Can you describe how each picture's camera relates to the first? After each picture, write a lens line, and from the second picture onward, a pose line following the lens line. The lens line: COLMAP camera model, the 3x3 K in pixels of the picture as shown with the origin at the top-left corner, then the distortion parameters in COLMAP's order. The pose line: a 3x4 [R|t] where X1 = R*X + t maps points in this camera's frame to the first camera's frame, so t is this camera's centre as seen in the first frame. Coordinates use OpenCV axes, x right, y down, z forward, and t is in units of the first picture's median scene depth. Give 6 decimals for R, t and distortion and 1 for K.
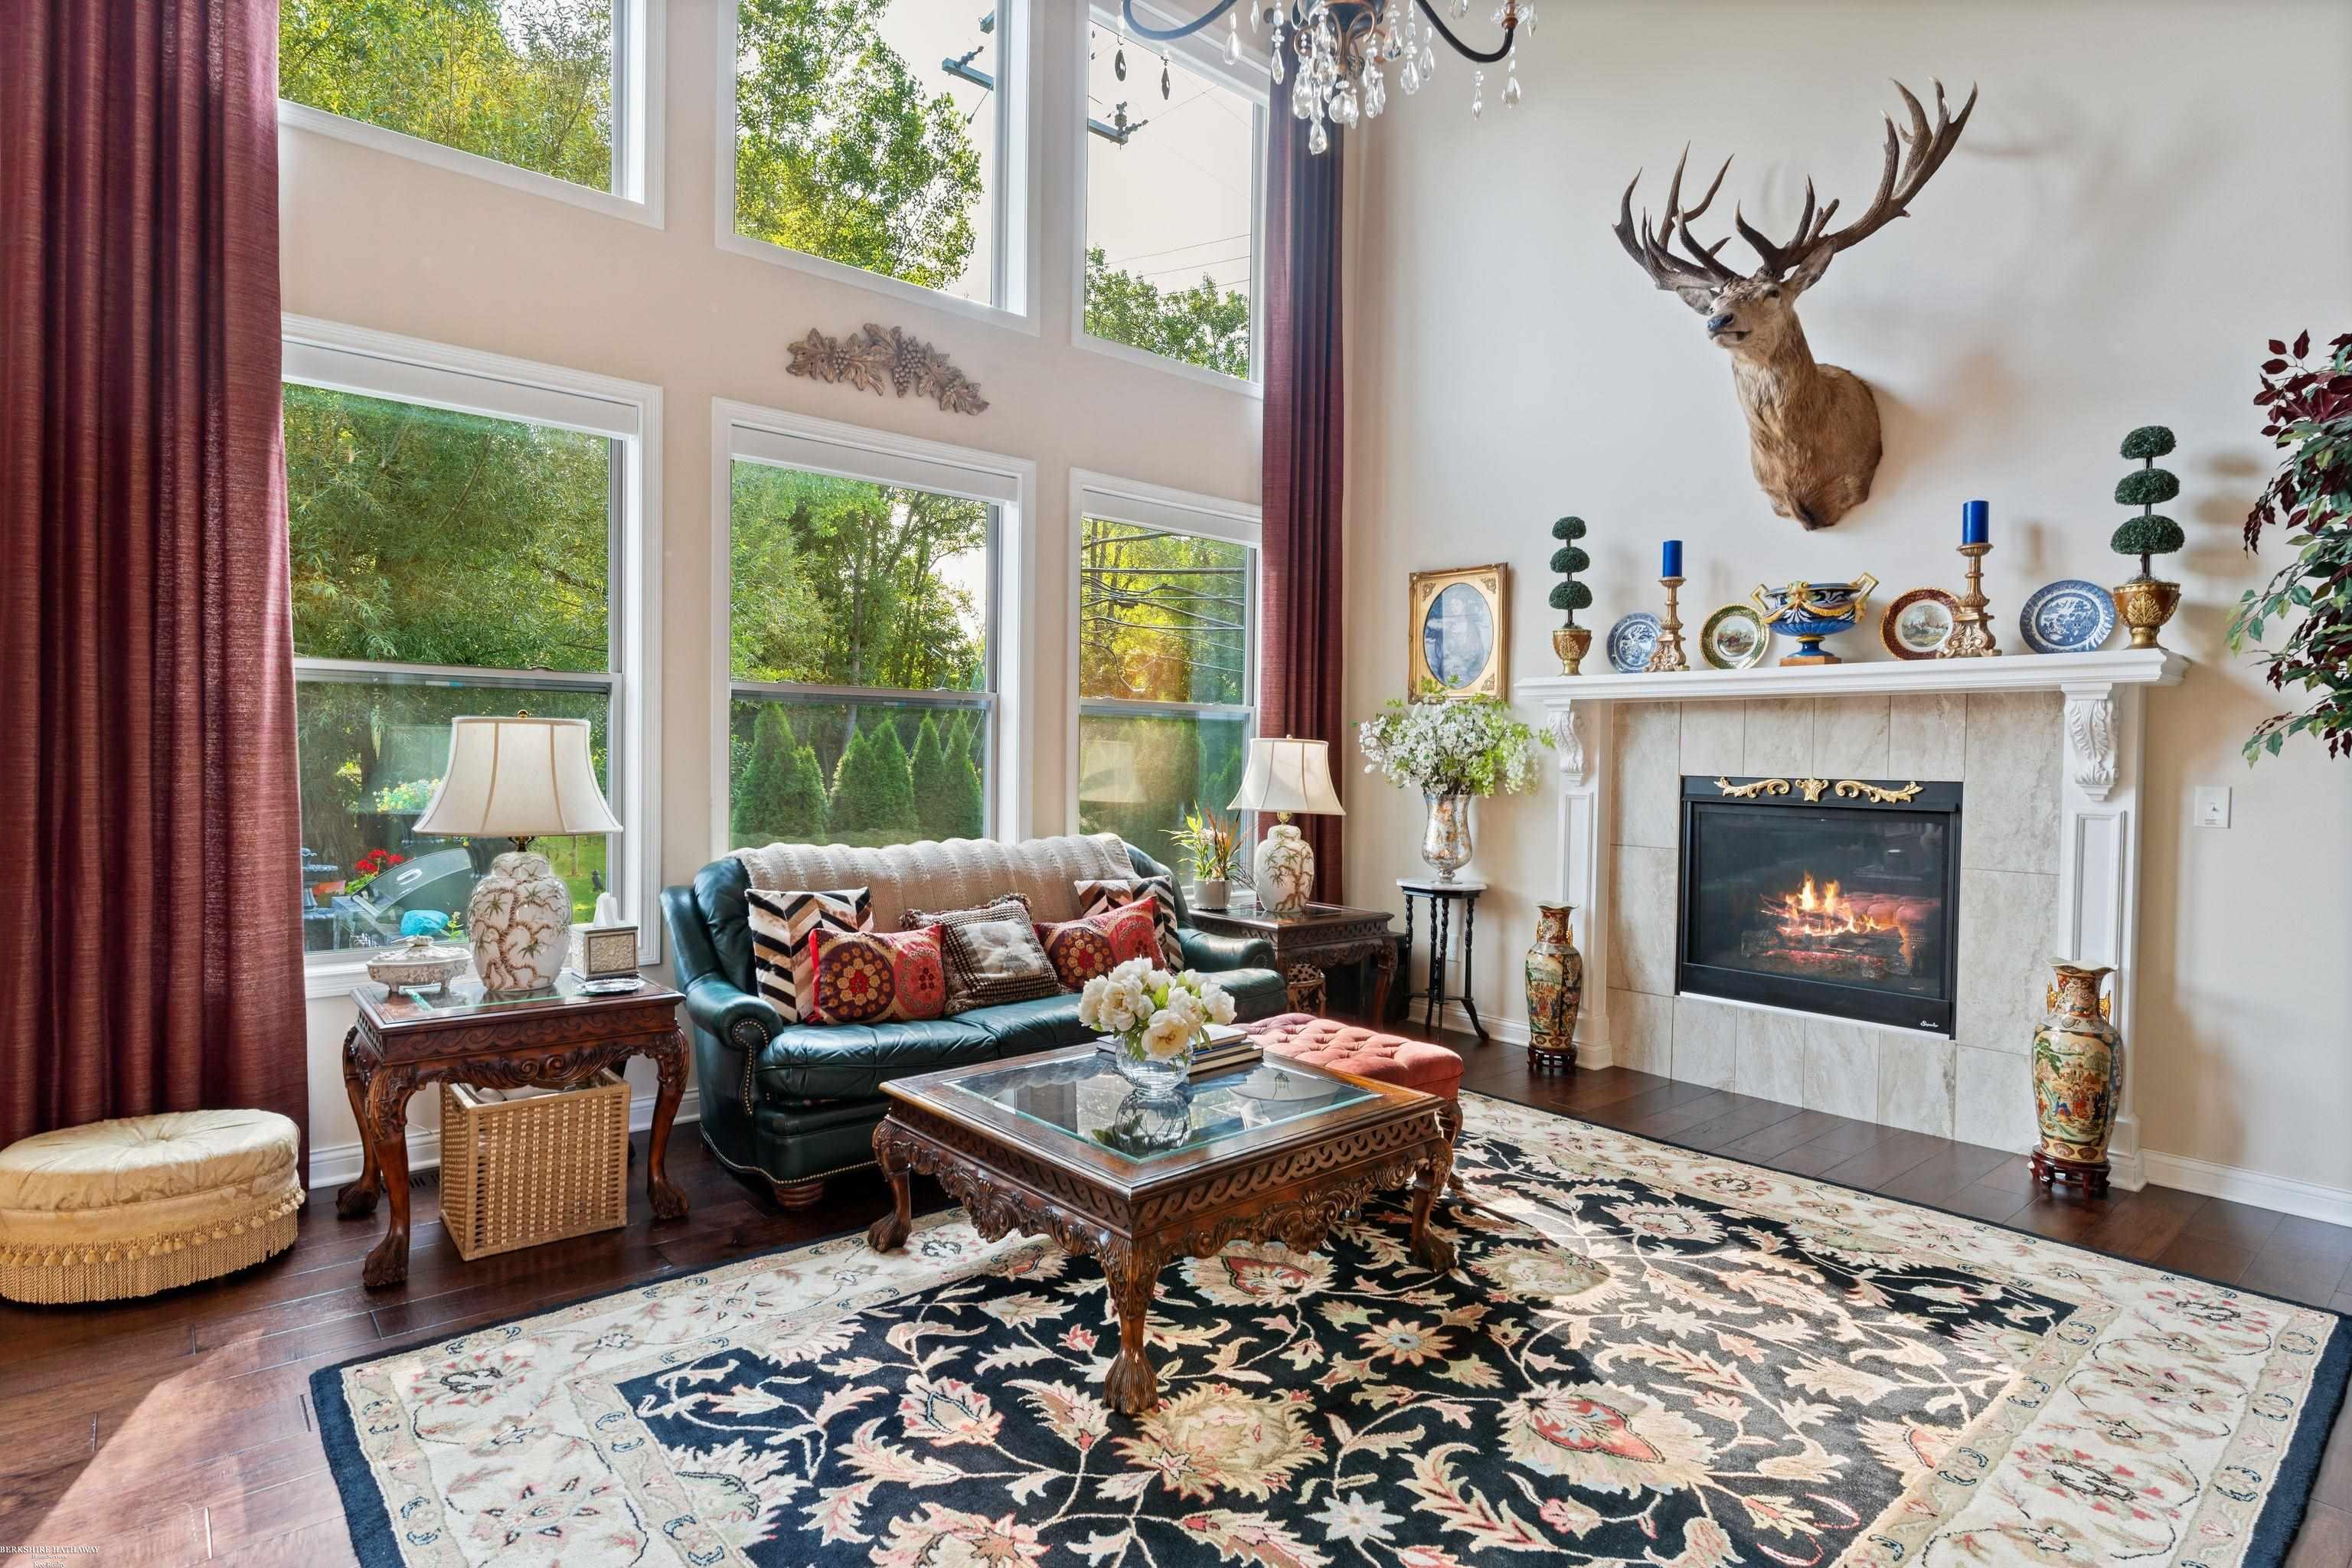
lens RADIAL K [[1214.5, 0, 1152.4], [0, 1214.5, 791.2], [0, 0, 1]] dist [-0.000728, -0.000223]
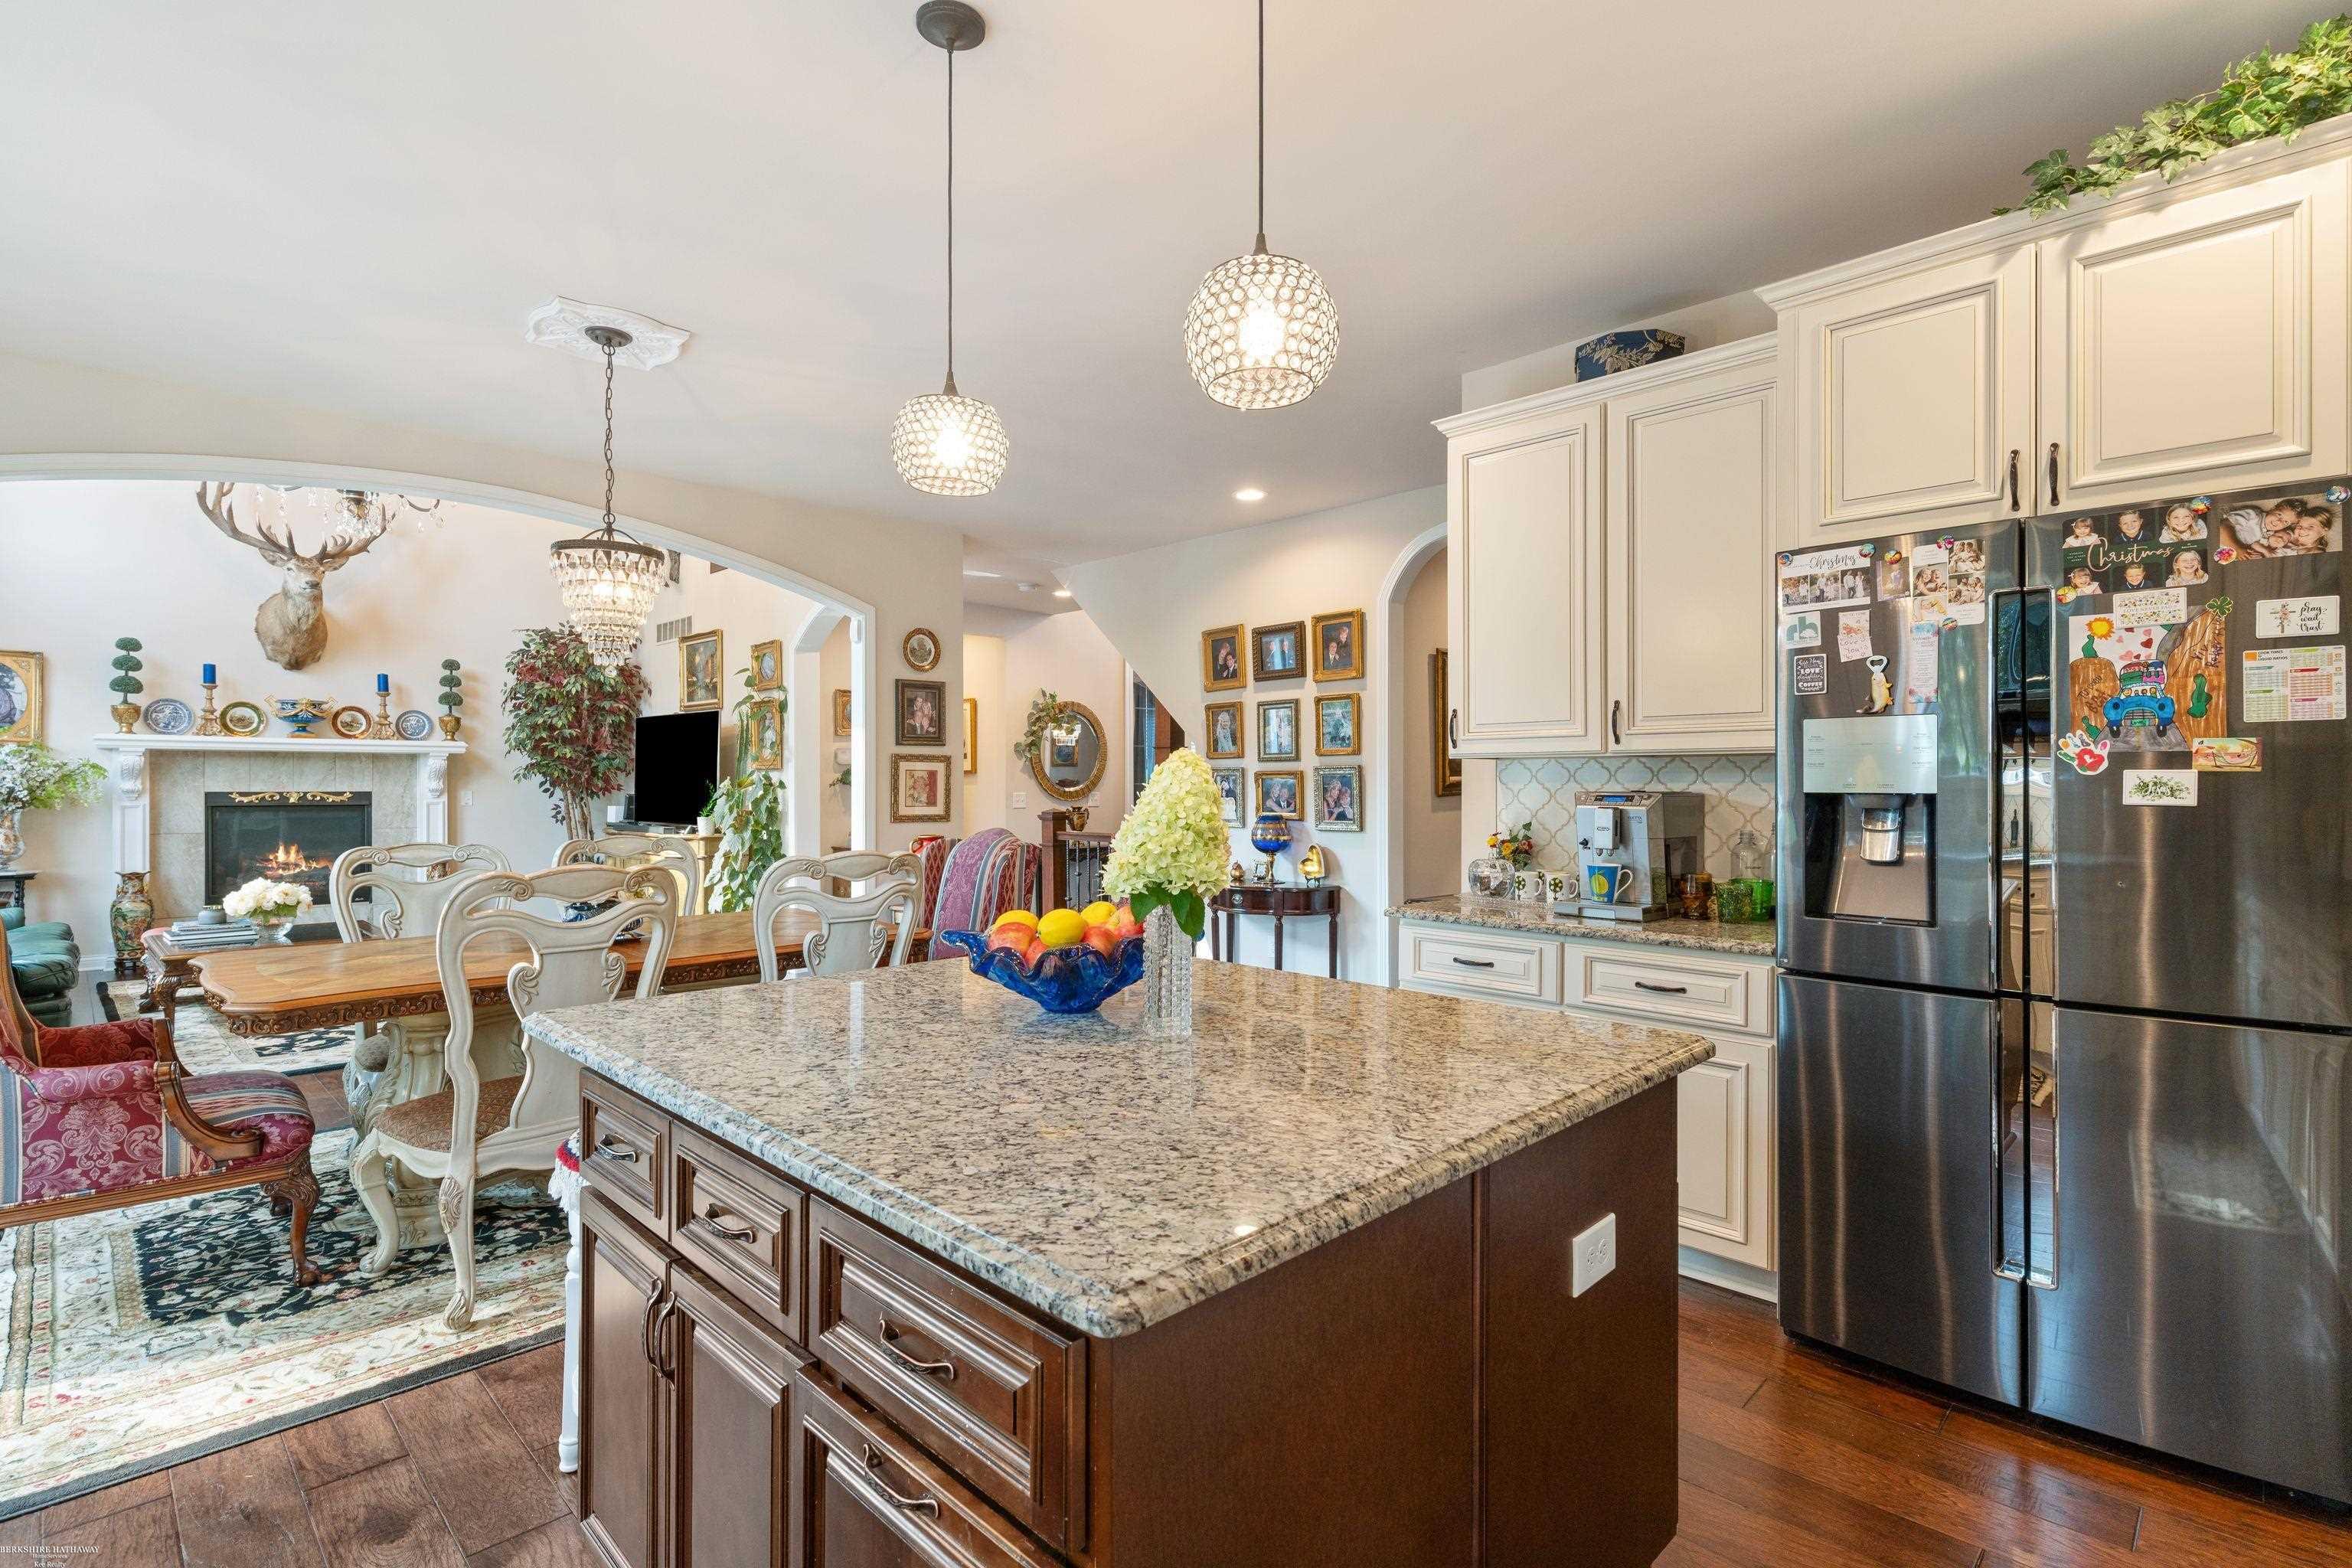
lens RADIAL K [[1136.0, 0, 1176.6], [0, 1136.0, 775.6], [0, 0, 1]] dist [-0.001827, 0.001253]
pose [[-0.060463, -0.010683, 0.998113, -1.442055], [0.023345, 0.999654, 0.012114, -0.026867], [-0.997897, 0.024033, -0.060193, -0.363811]]
